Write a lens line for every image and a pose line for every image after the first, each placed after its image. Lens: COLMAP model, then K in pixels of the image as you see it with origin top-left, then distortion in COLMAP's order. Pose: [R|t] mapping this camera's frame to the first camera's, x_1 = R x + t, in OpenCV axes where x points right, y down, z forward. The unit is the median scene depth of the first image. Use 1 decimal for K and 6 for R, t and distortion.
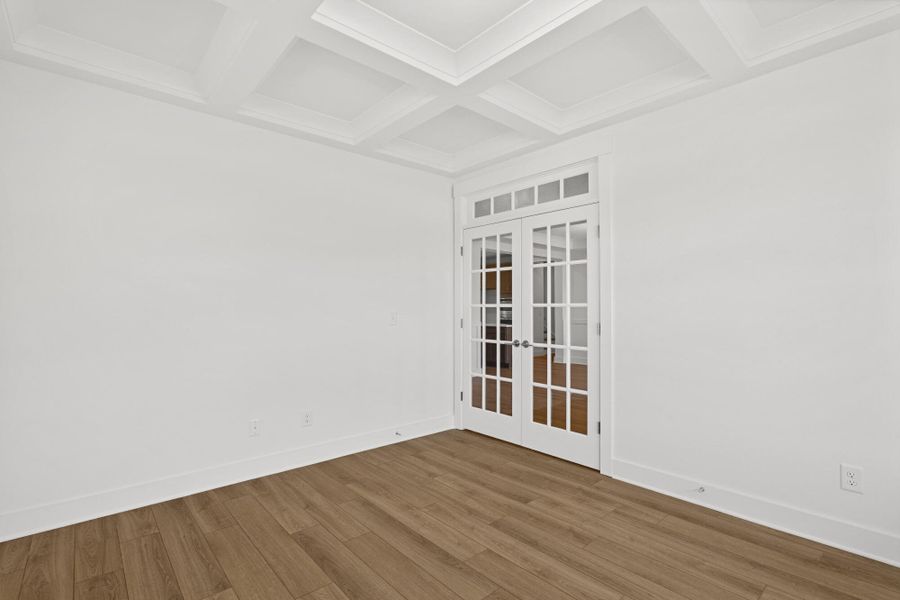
lens RADIAL K [[418.2, 0, 452.5], [0, 418.2, 313.5], [0, 0, 1]] dist [-0.011442, 0.000910]
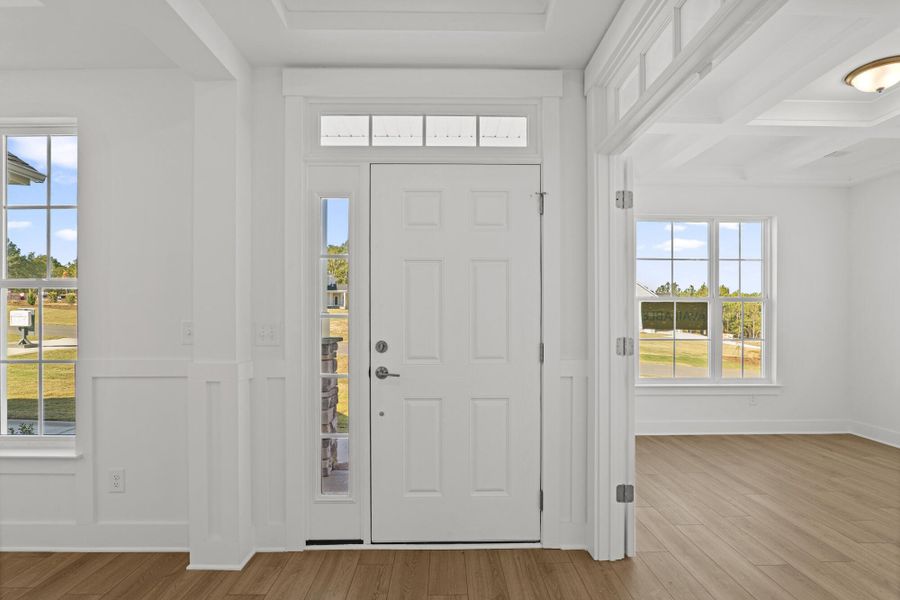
lens RADIAL K [[418.2, 0, 452.5], [0, 418.2, 313.5], [0, 0, 1]] dist [-0.011442, 0.000910]
pose [[-0.755013, -0.002148, 0.655706, 0.186545], [-0.001378, 0.999998, 0.001690, -0.024607], [-0.655708, 0.000373, -0.755014, 2.611651]]
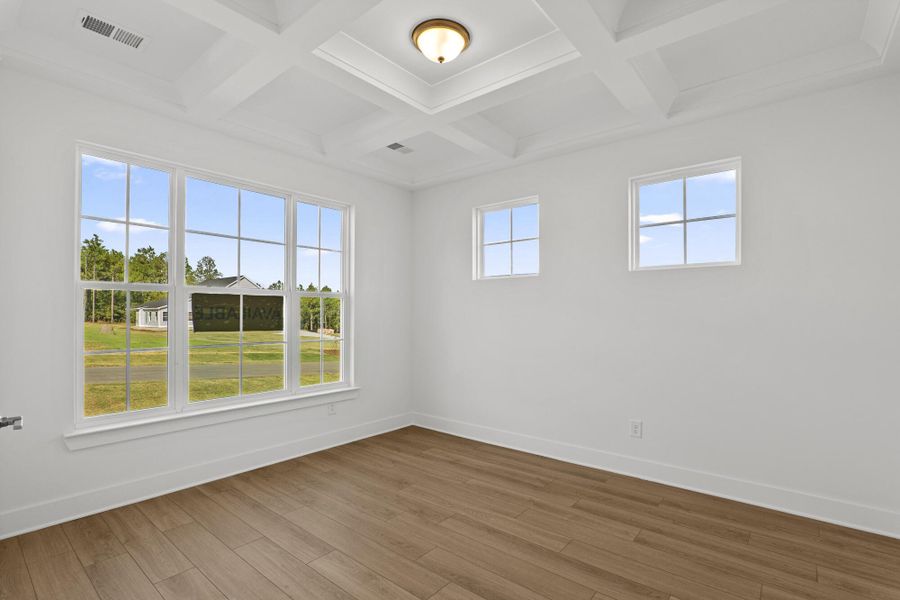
lens RADIAL K [[418.2, 0, 452.5], [0, 418.2, 313.5], [0, 0, 1]] dist [-0.011442, 0.000910]
pose [[-0.988510, -0.002235, -0.151139, 0.167182], [-0.003102, 0.999980, 0.005497, -0.019905], [0.151123, 0.005903, -0.988497, 1.931739]]
